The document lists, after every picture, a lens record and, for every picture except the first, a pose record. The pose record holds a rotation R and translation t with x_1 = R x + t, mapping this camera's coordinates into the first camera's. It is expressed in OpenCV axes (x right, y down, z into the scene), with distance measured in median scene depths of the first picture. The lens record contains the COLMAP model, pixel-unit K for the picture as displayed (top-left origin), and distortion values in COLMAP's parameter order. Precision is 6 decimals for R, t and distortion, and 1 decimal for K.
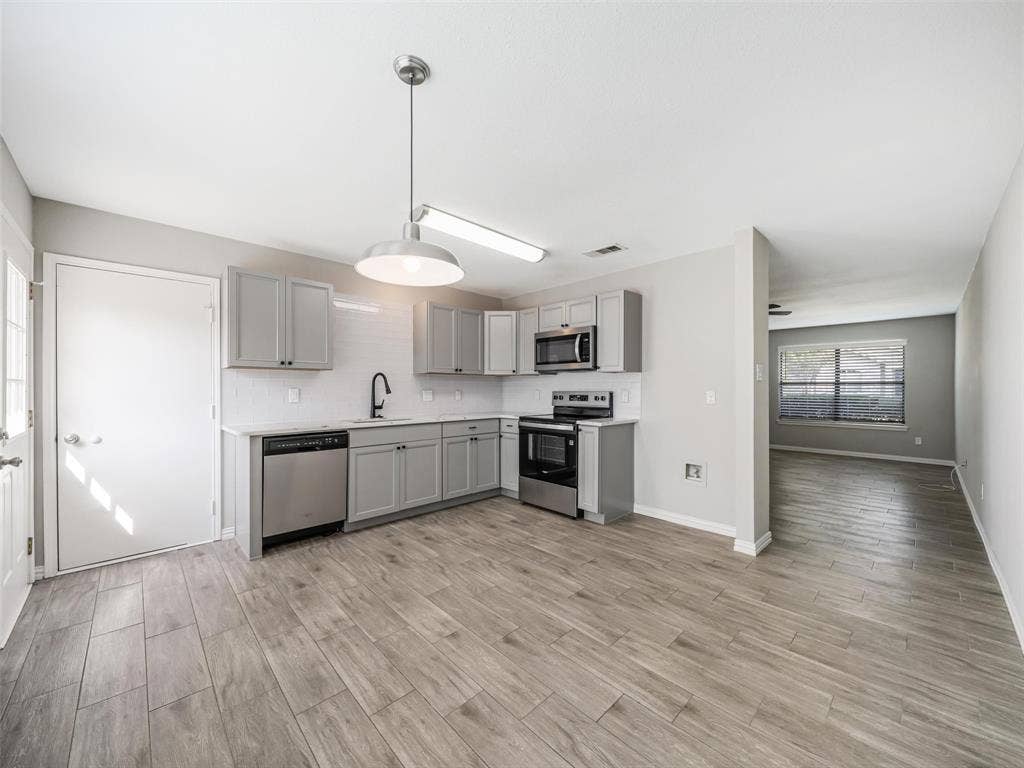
lens RADIAL K [[393.8, 0, 509.8], [0, 393.8, 391.5], [0, 0, 1]] dist [0.013430, -0.006686]
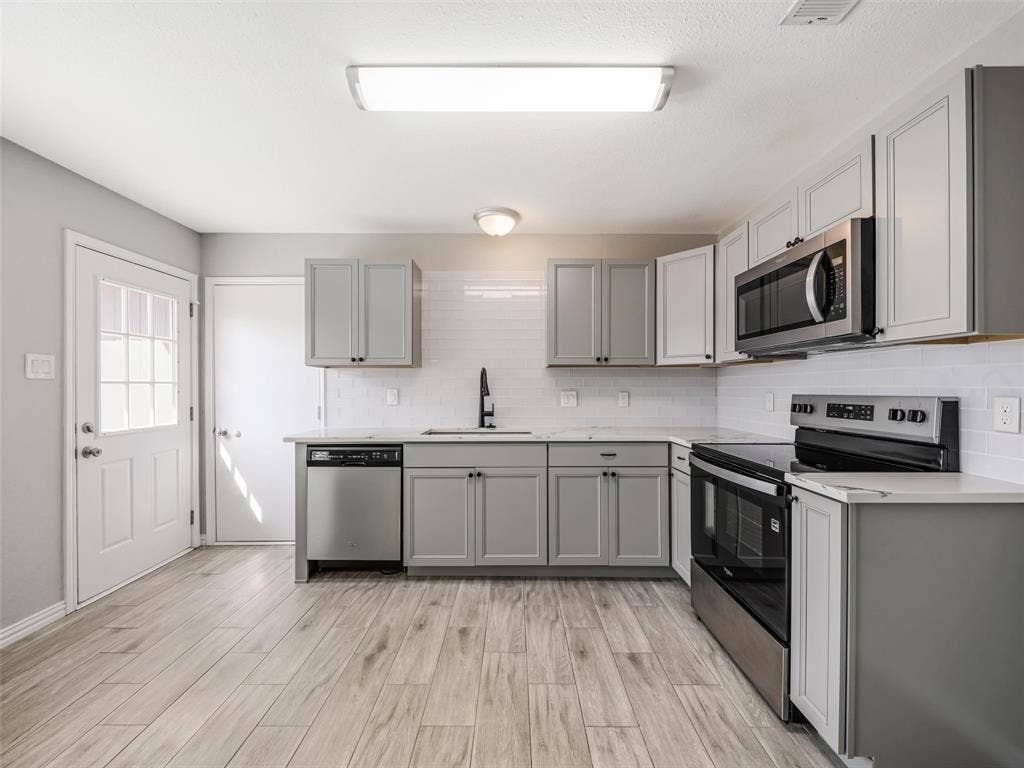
lens RADIAL K [[399.5, 0, 511.1], [0, 399.5, 388.4], [0, 0, 1]] dist [0.013424, -0.006842]
pose [[0.722123, -0.000231, -0.691765, 0.249084], [-0.004292, 0.999979, -0.004814, -0.005384], [0.691751, 0.006445, 0.722107, 0.530494]]
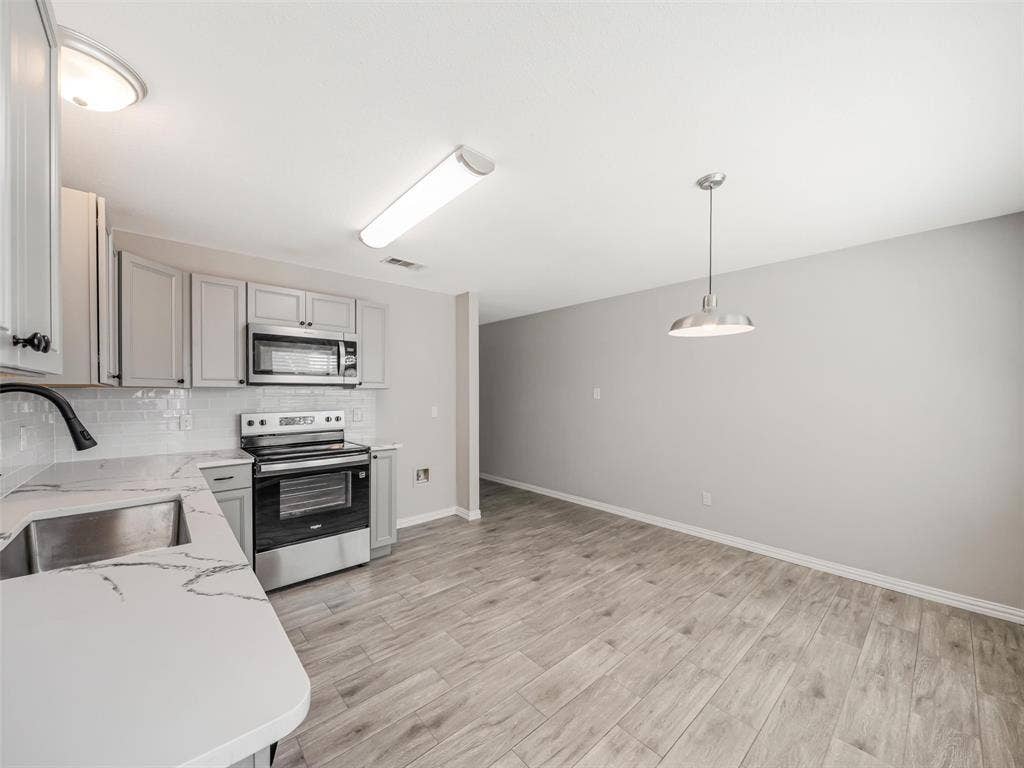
lens RADIAL K [[392.6, 0, 510.6], [0, 392.6, 398.3], [0, 0, 1]] dist [0.012166, -0.006773]
pose [[0.031512, -0.017522, 0.999350, -0.664879], [0.011666, 0.999785, 0.017161, -0.040907], [-0.999435, 0.011117, 0.031710, 0.672538]]
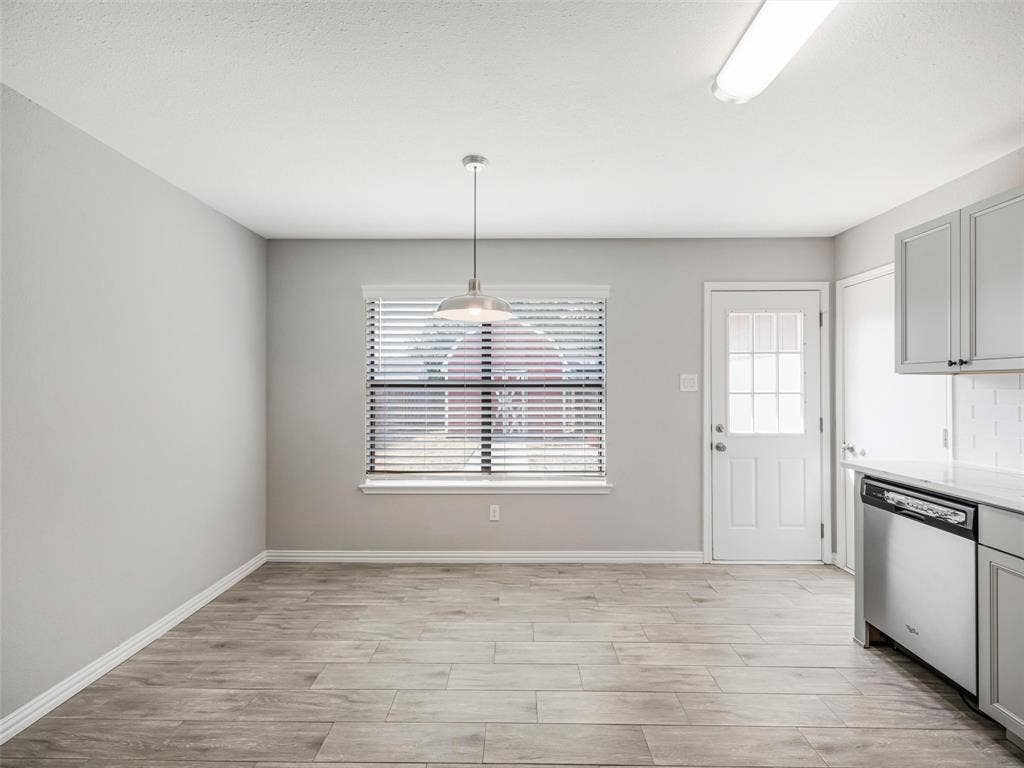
lens RADIAL K [[472.2, 0, 512.0], [0, 472.2, 384.0], [0, 0, 1]] dist [0.001876, -0.000874]
pose [[-0.697994, -0.007944, -0.716060, 0.323542], [-0.012912, 0.999916, 0.001493, -0.030311], [0.715987, 0.010288, -0.698038, 0.897336]]
